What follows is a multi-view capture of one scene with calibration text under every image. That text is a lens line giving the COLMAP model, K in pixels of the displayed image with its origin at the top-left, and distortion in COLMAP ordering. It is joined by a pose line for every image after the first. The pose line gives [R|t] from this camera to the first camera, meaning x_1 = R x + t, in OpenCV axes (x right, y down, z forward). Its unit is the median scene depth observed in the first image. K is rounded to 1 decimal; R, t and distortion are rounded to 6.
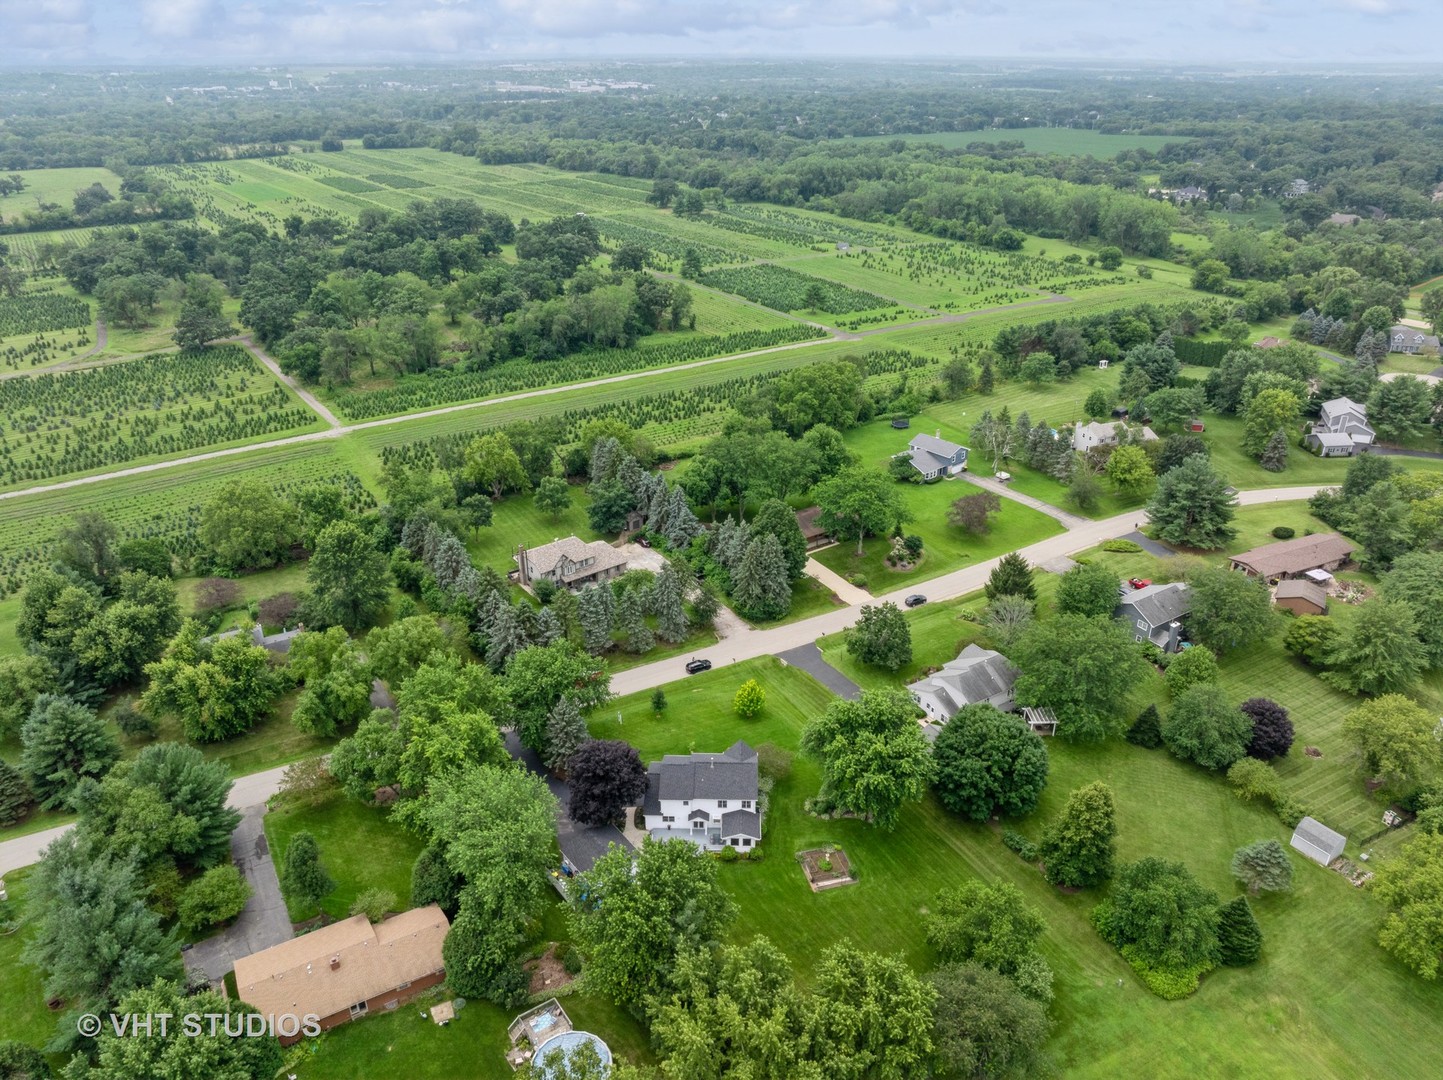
lens RADIAL K [[1026.1, 0, 720.0], [0, 1026.1, 558.7], [0, 0, 1]] dist [-0.011626, -0.004886]
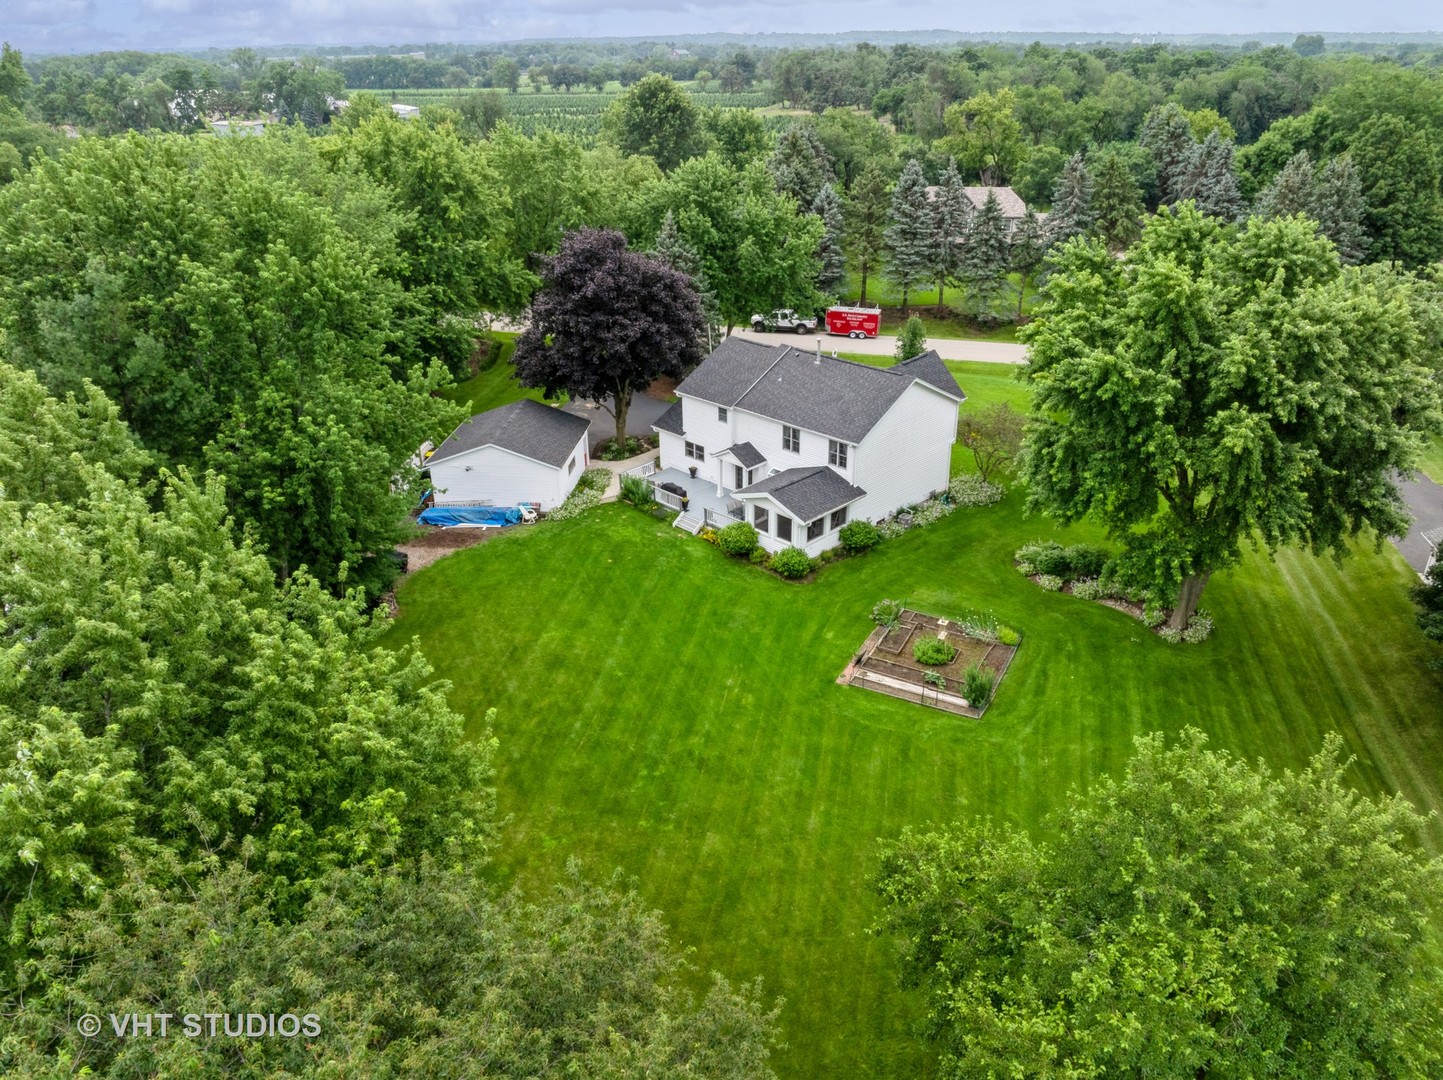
lens RADIAL K [[1026.1, 0, 720.0], [0, 1026.1, 558.7], [0, 0, 1]] dist [-0.011626, -0.004886]
pose [[0.734642, 0.308968, -0.604020, 0.239166], [-0.304324, 0.945766, 0.113642, 0.245422], [0.606373, 0.100332, 0.788825, 0.666853]]
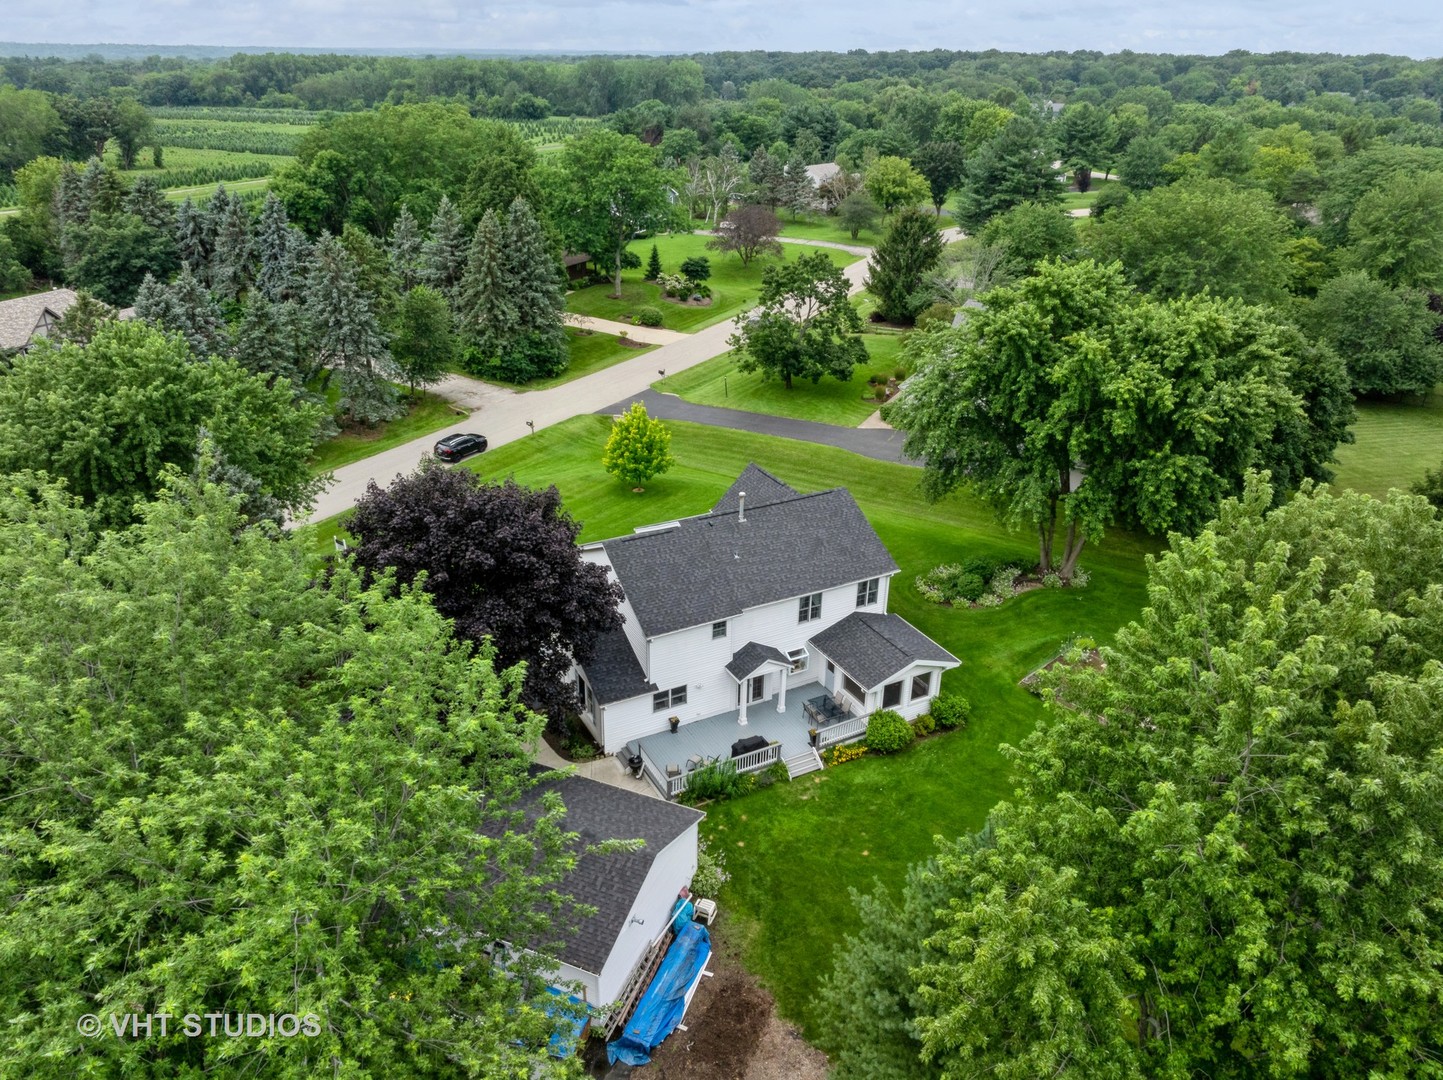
lens RADIAL K [[1026.1, 0, 720.0], [0, 1026.1, 558.7], [0, 0, 1]] dist [-0.011626, -0.004886]
pose [[0.867683, -0.208627, 0.451221, -0.173545], [0.211892, 0.976305, 0.043943, 0.201173], [-0.449697, 0.057482, 0.891330, 0.705981]]
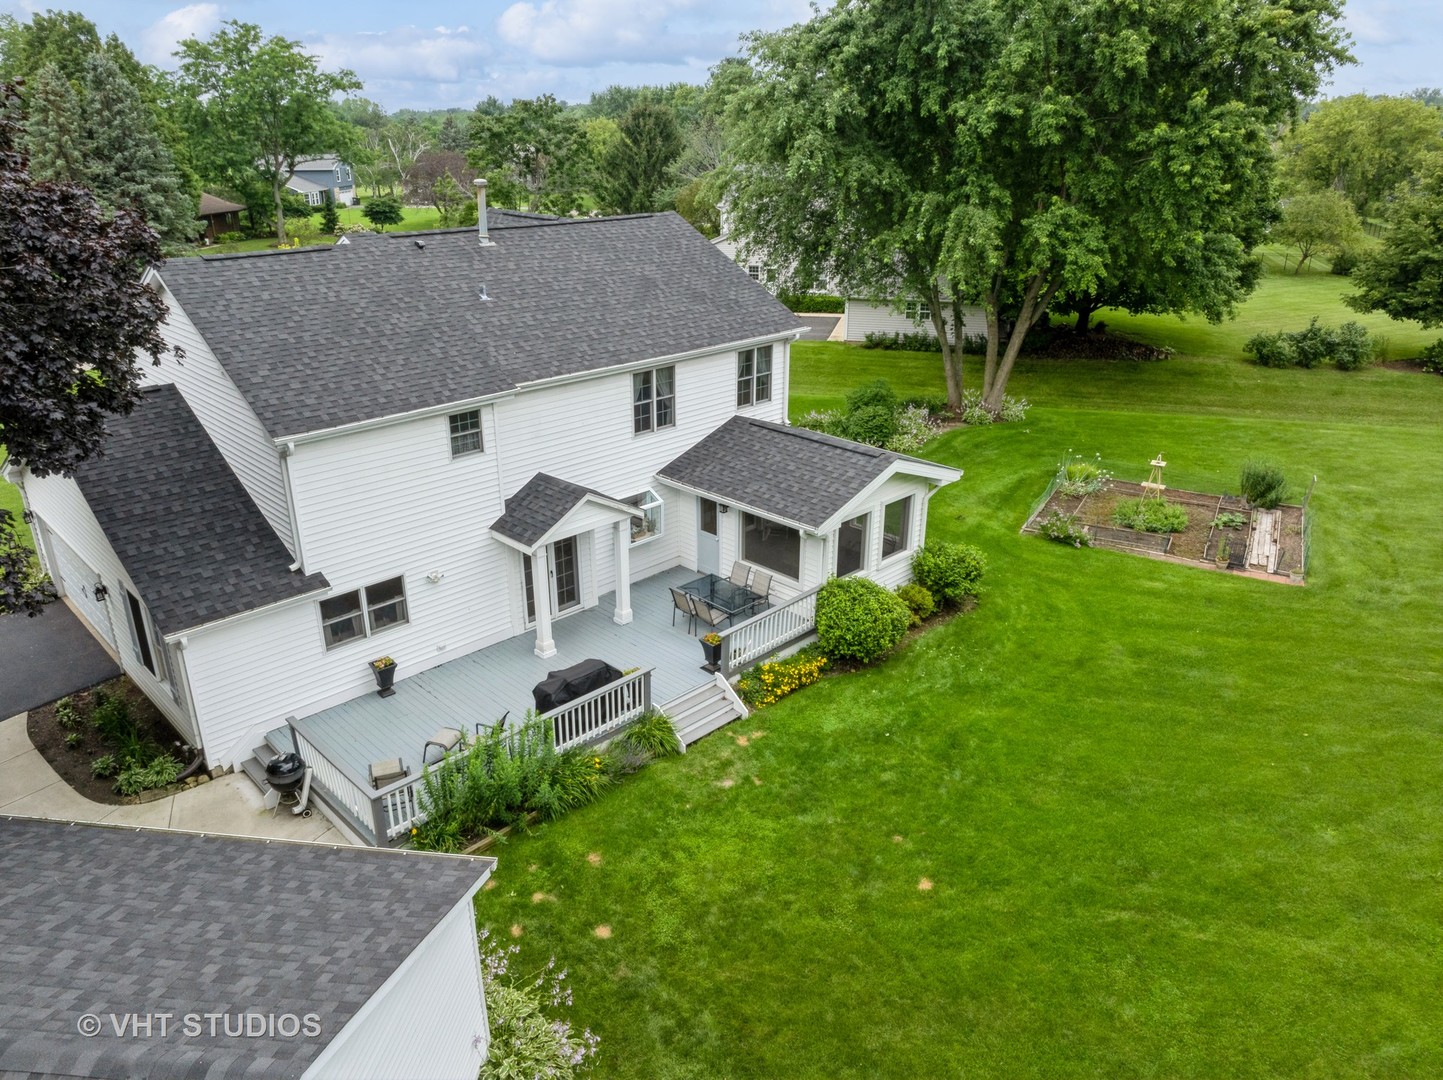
lens RADIAL K [[1001.6, 0, 723.8], [0, 1001.6, 556.9], [0, 0, 1]] dist [-0.025903, -0.001198]
pose [[0.688144, -0.282603, 0.668276, -0.103323], [0.324610, 0.943627, 0.064783, 0.255177], [-0.648911, 0.172349, 0.741087, 0.875767]]
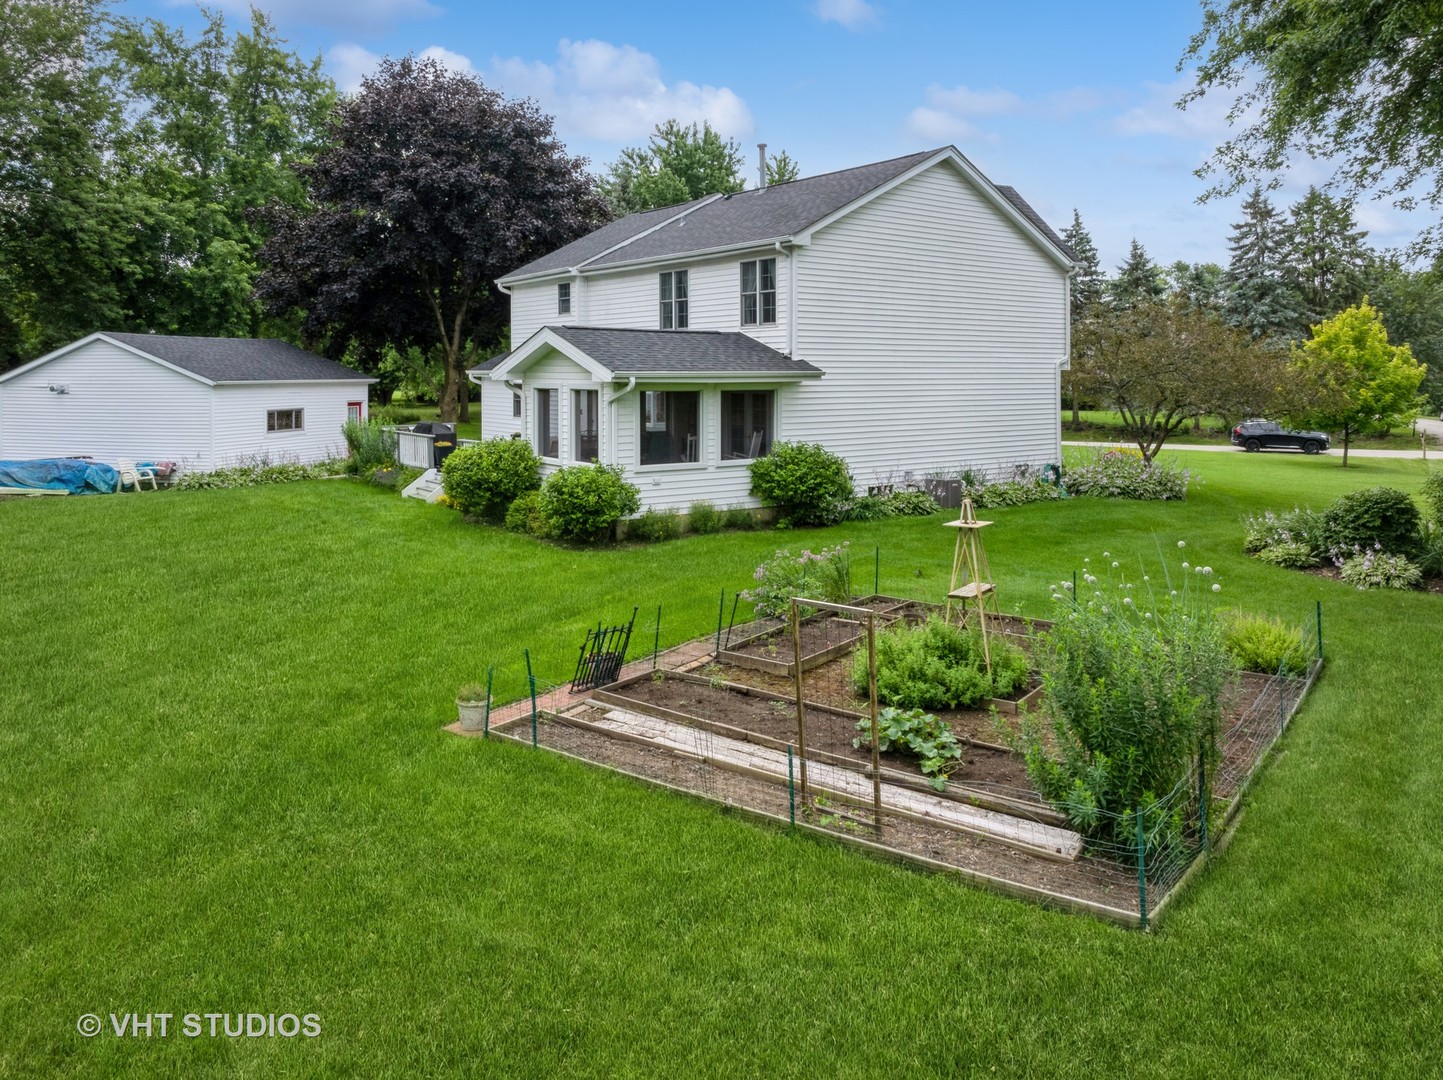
lens RADIAL K [[1021.9, 0, 721.5], [0, 1021.9, 540.0], [0, 0, 1]] dist [-0.002059, -0.001194]
pose [[0.625474, 0.130009, -0.769338, 0.149278], [-0.349585, 0.928208, -0.127358, 0.296569], [0.697548, 0.348608, 0.626019, 0.905608]]
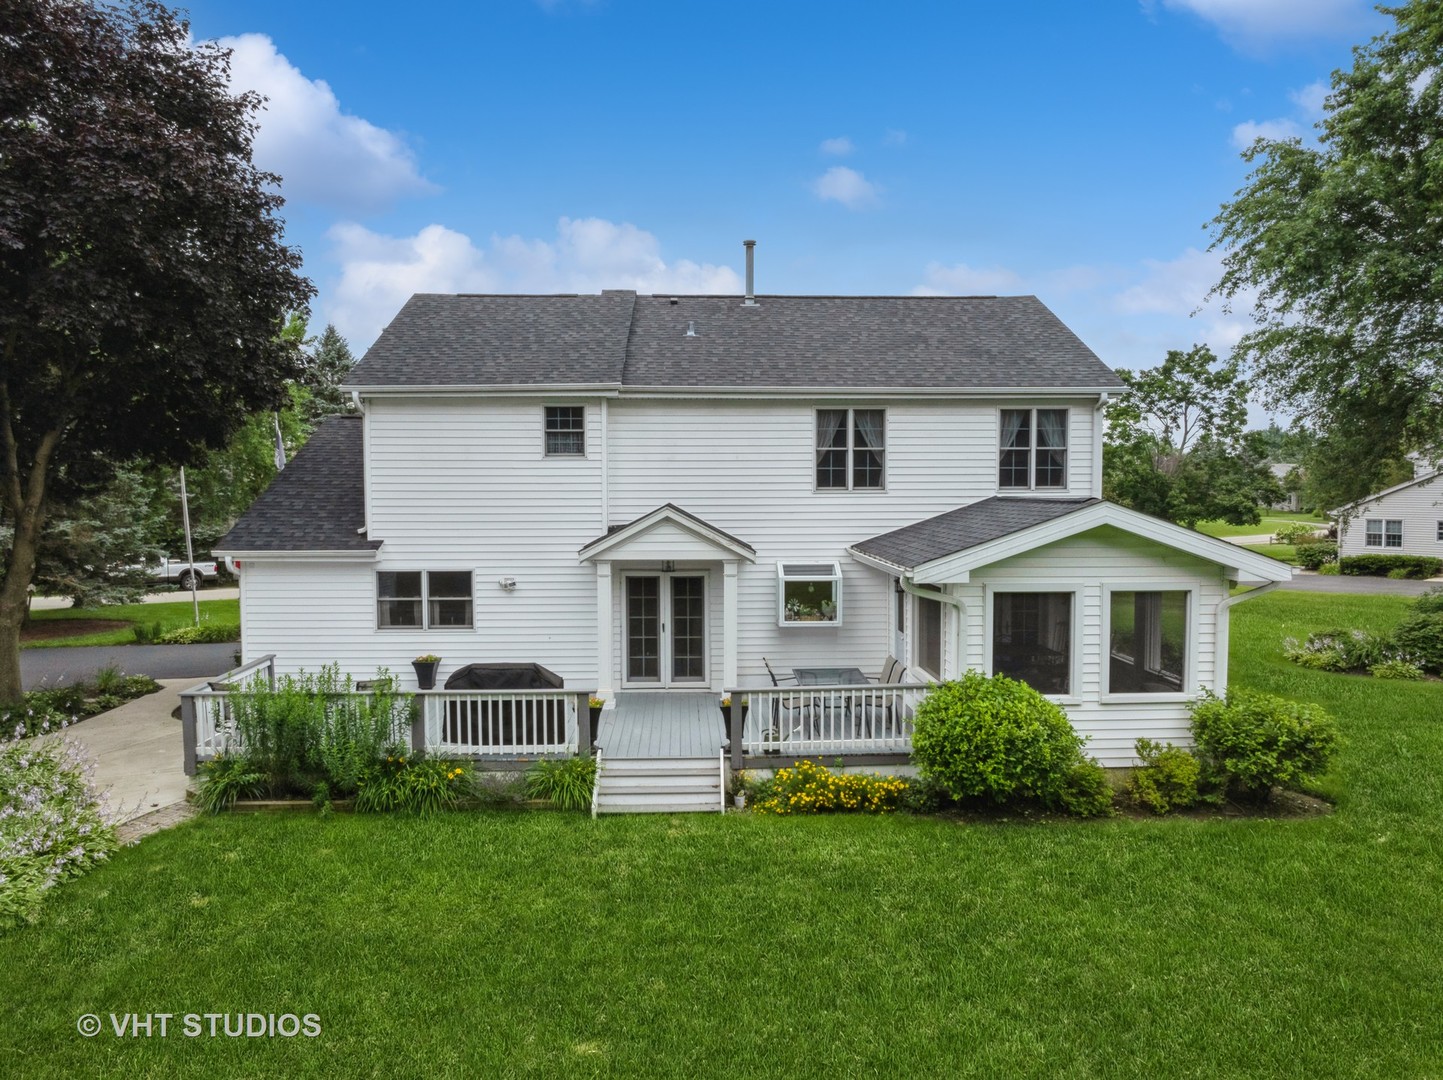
lens RADIAL K [[1026.1, 0, 720.0], [0, 1026.1, 558.7], [0, 0, 1]] dist [-0.011626, -0.004886]
pose [[0.997993, -0.002882, 0.063254, -0.022135], [0.027426, 0.920069, -0.390795, 0.300582], [-0.057072, 0.391745, 0.918302, 0.884934]]
